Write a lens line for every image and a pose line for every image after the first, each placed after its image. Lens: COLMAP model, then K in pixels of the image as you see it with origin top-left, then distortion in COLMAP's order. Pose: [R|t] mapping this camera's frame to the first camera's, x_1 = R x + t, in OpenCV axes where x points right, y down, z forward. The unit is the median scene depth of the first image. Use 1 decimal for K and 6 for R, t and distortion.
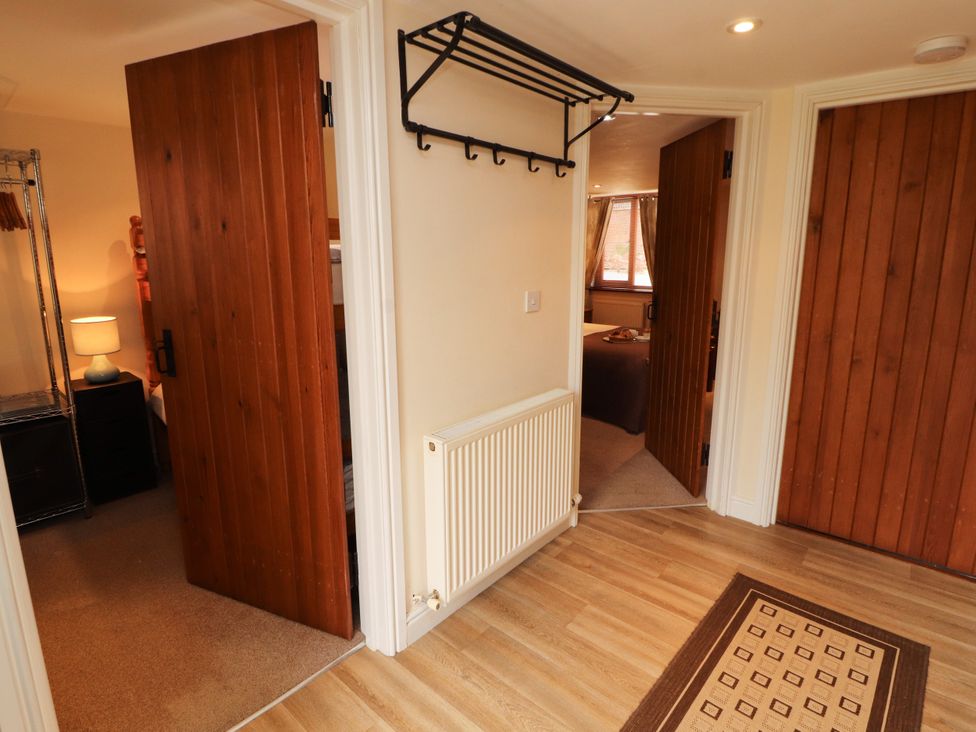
lens RADIAL K [[504.9, 0, 486.4], [0, 504.9, 350.9], [0, 0, 1]] dist [-0.002163, -0.011881]
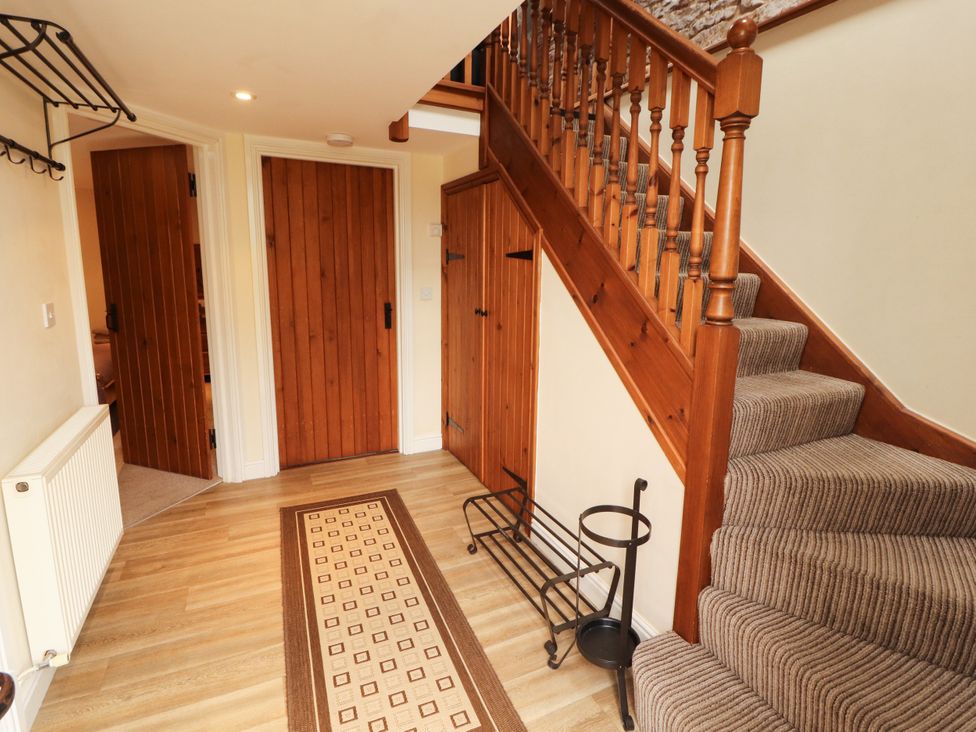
lens RADIAL K [[504.9, 0, 487.2], [0, 504.9, 362.0], [0, 0, 1]] dist [-0.002163, -0.011881]
pose [[0.411581, -0.168387, 0.895683, -0.405338], [0.156336, 0.981260, 0.112637, 0.006911], [-0.897864, 0.093668, 0.430193, -0.080342]]
